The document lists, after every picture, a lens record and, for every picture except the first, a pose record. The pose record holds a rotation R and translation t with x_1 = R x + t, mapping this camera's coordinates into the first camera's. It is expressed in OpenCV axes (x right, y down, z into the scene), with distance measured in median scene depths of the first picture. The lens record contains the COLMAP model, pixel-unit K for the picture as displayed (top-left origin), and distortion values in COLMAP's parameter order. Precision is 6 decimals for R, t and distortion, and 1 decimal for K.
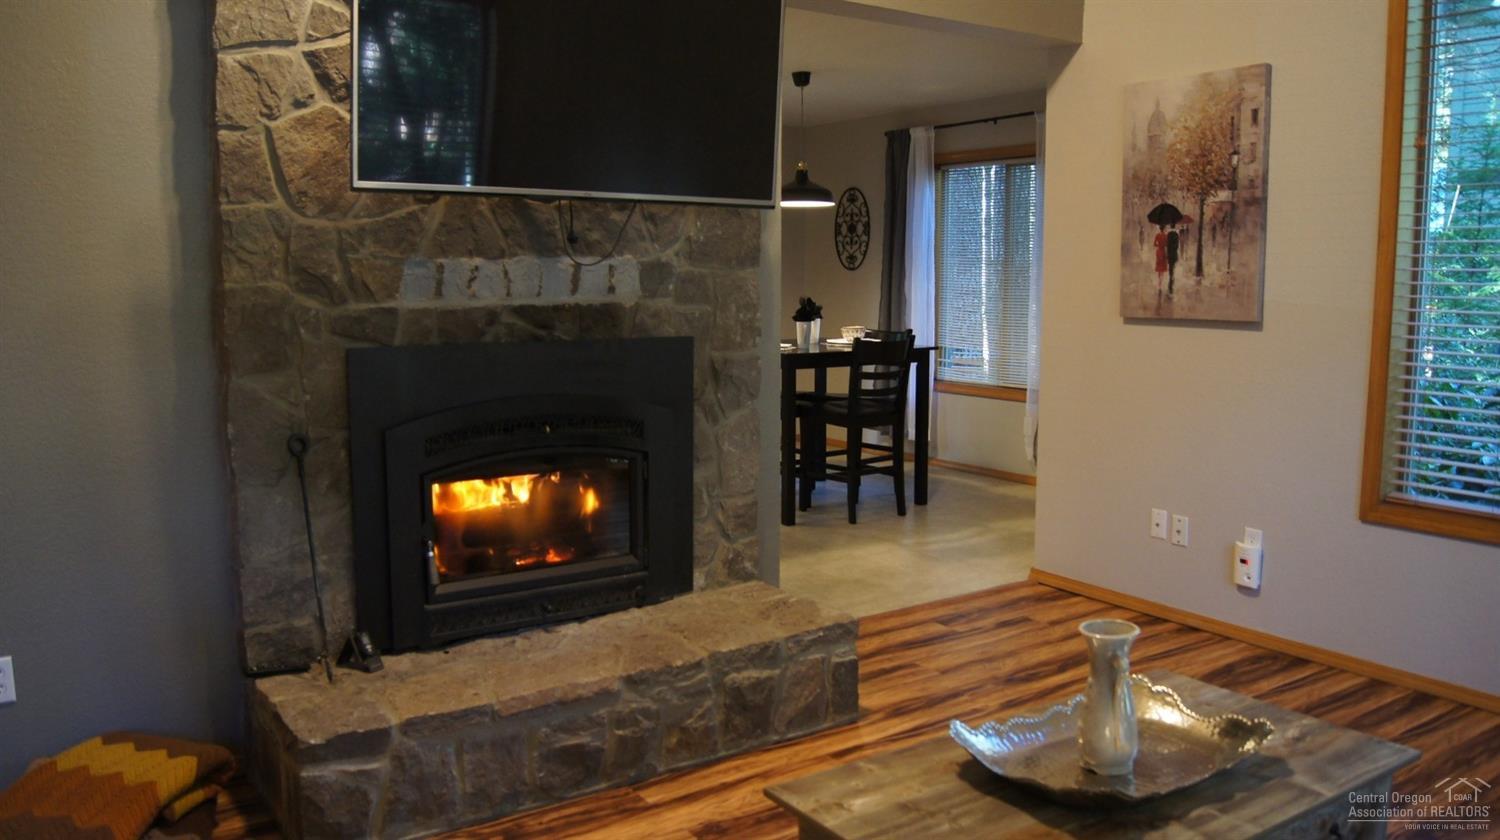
lens RADIAL K [[1188.0, 0, 751.6], [0, 1188.0, 416.4], [0, 0, 1]] dist [-0.072219, 0.017350]
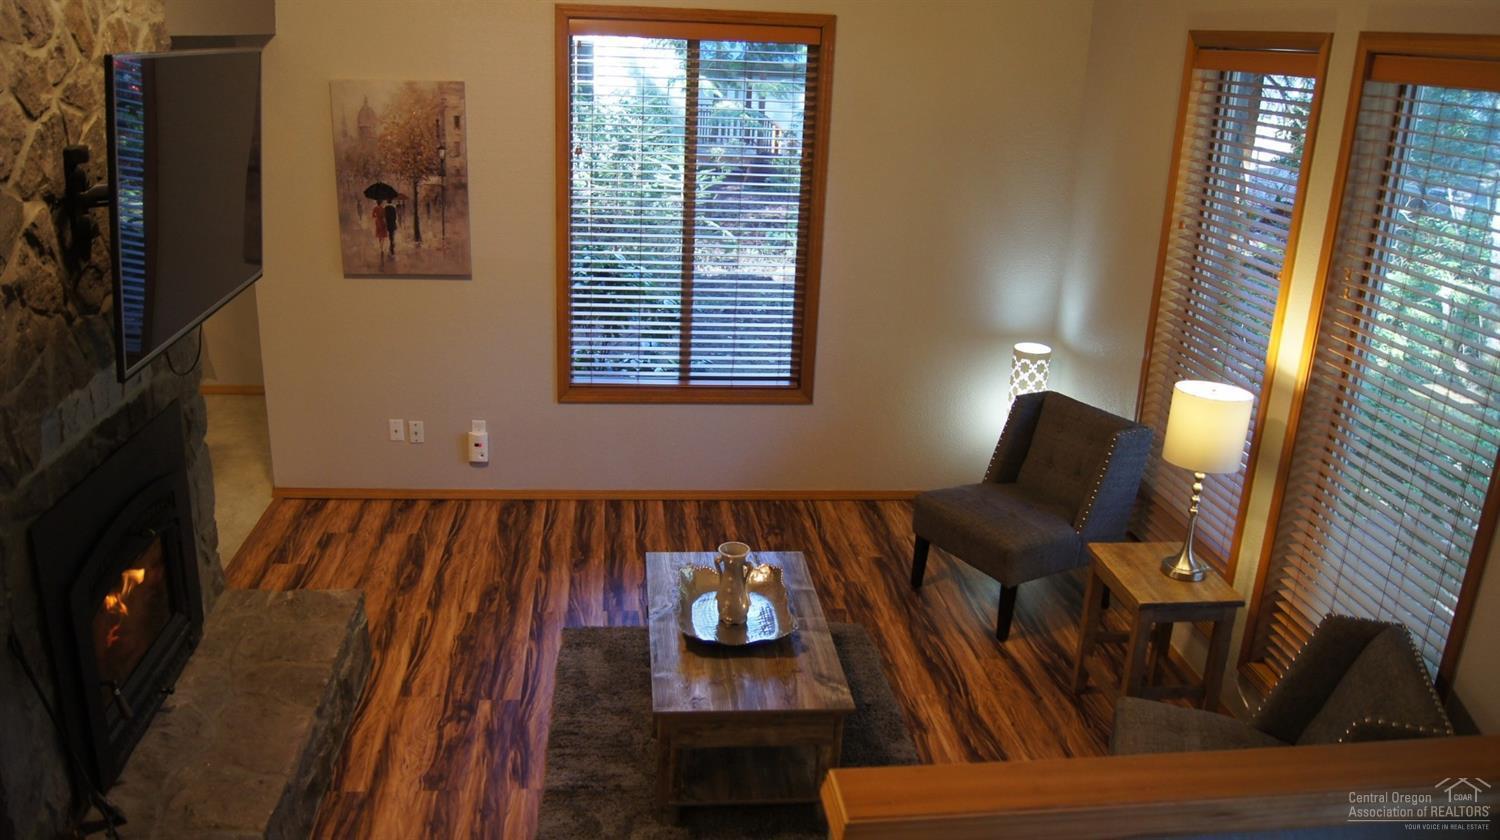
lens RADIAL K [[1188.0, 0, 750.2], [0, 1188.0, 420.5], [0, 0, 1]] dist [-0.072219, 0.017350]
pose [[0.478429, -0.261625, 0.838247, -0.573928], [0.066205, 0.962616, 0.262655, -0.243318], [-0.875627, -0.070166, 0.477864, 0.049415]]
